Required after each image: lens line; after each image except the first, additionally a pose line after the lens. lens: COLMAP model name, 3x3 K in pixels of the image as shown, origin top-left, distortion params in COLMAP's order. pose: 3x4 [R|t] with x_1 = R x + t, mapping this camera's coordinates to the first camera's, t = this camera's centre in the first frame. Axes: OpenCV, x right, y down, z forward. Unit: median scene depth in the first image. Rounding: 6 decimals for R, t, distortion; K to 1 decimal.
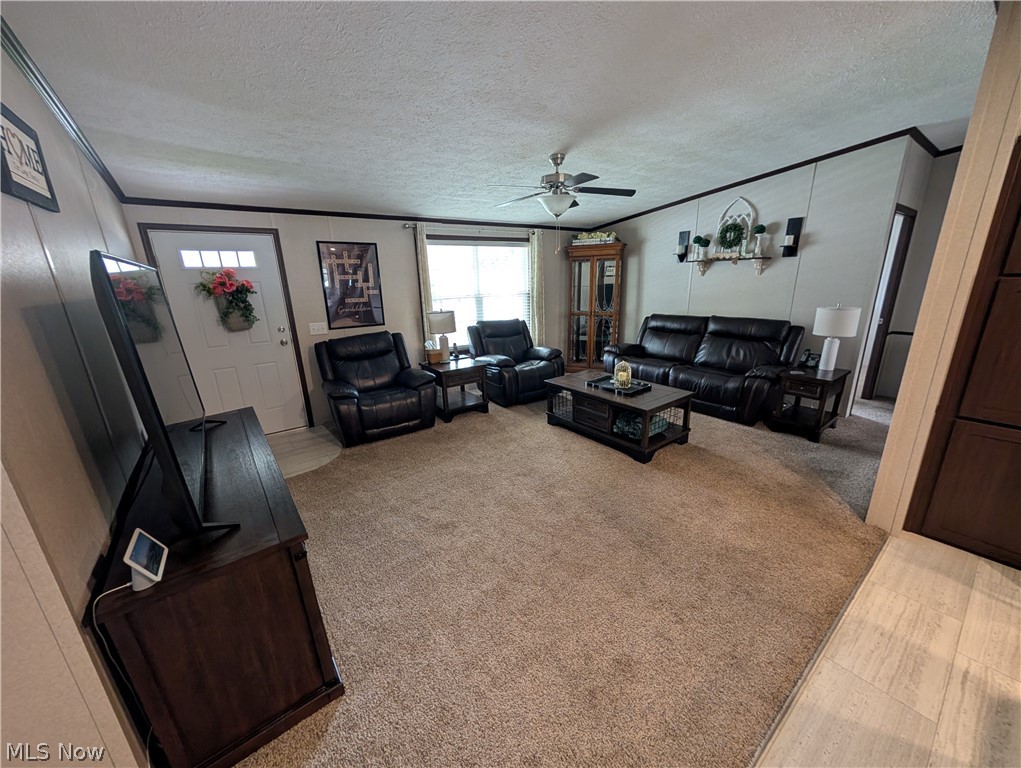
lens RADIAL K [[385.2, 0, 510.1], [0, 385.2, 388.6], [0, 0, 1]] dist [0.000186, 0.000107]
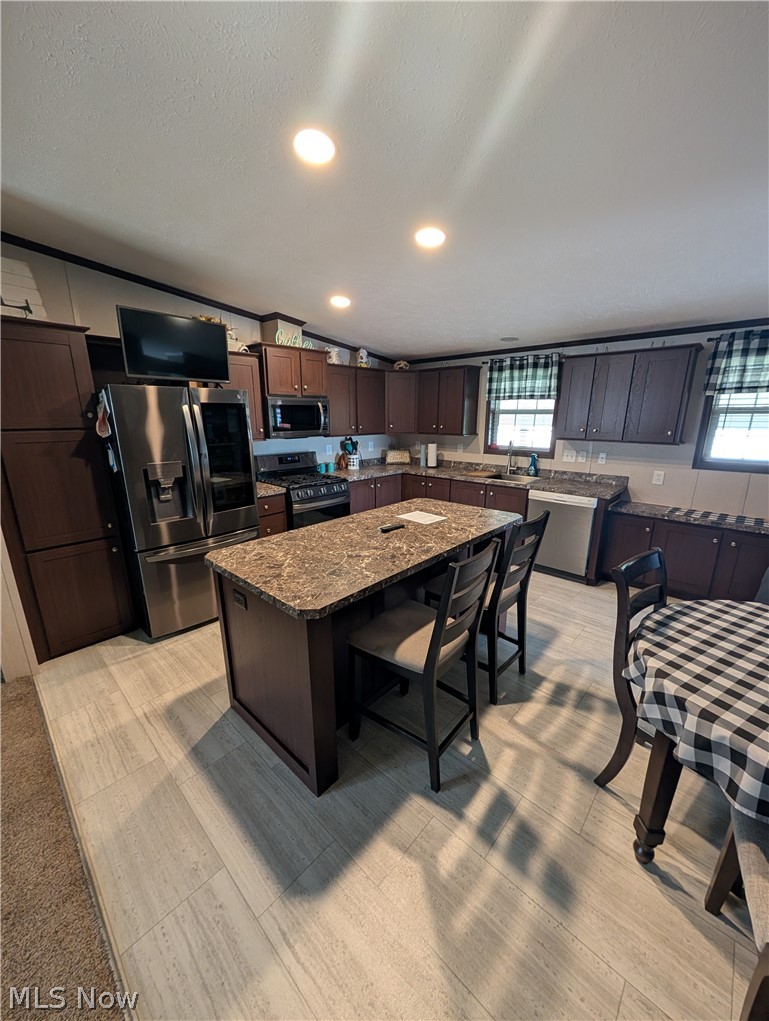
lens RADIAL K [[385.2, 0, 386.3], [0, 385.2, 513.5], [0, 0, 1]] dist [0.000186, 0.000107]
pose [[-0.181355, -0.217123, 0.959150, -0.043575], [0.282740, 0.922631, 0.262317, -0.013648], [-0.941896, 0.318763, -0.105934, 0.035753]]
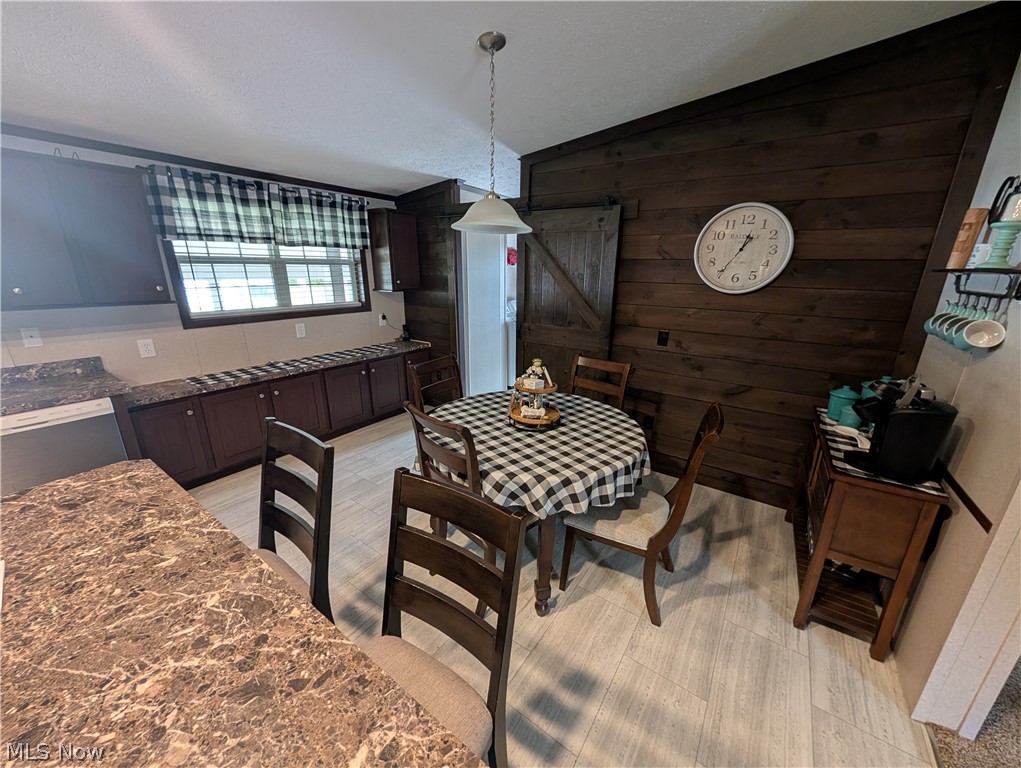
lens RADIAL K [[385.2, 0, 514.0], [0, 385.2, 385.0], [0, 0, 1]] dist [0.000186, 0.000107]
pose [[-0.948511, 0.104826, -0.298895, 0.276572], [-0.077968, 0.837344, 0.541088, -0.035974], [0.306998, 0.536532, -0.786057, 0.078843]]
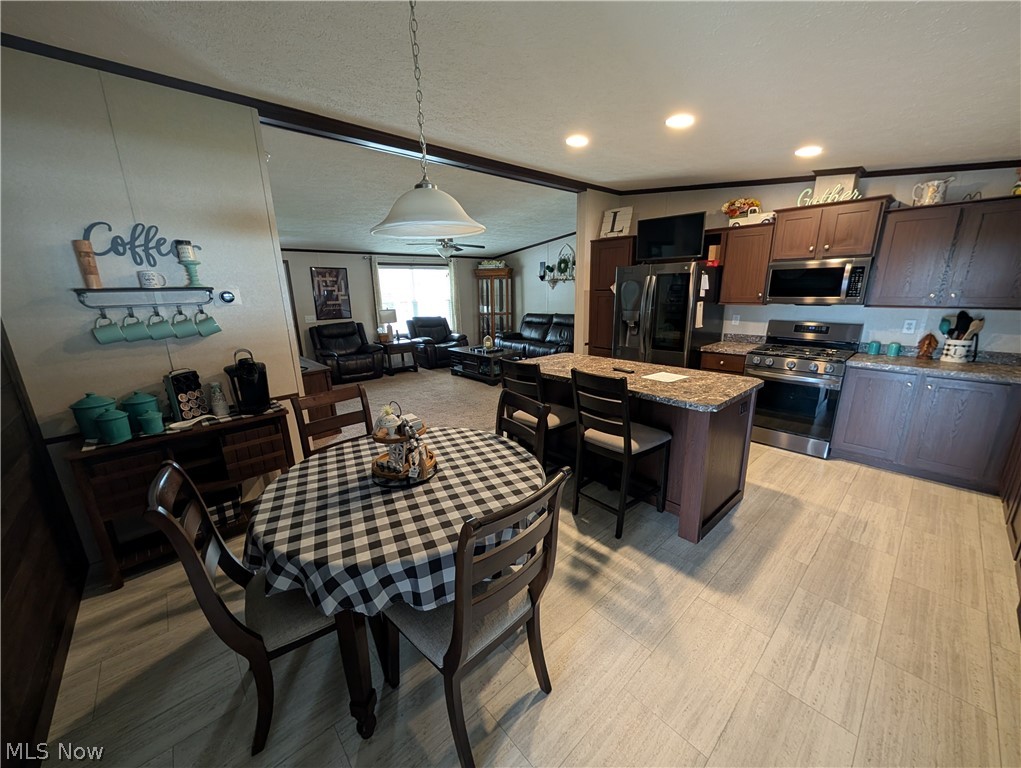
lens RADIAL K [[385.2, 0, 511.1], [0, 385.2, 389.3], [0, 0, 1]] dist [0.000186, 0.000107]
pose [[0.995789, -0.014664, 0.090494, 0.187327], [0.016988, 0.999544, -0.024961, 0.183658], [-0.090087, 0.026393, 0.995584, -0.653020]]
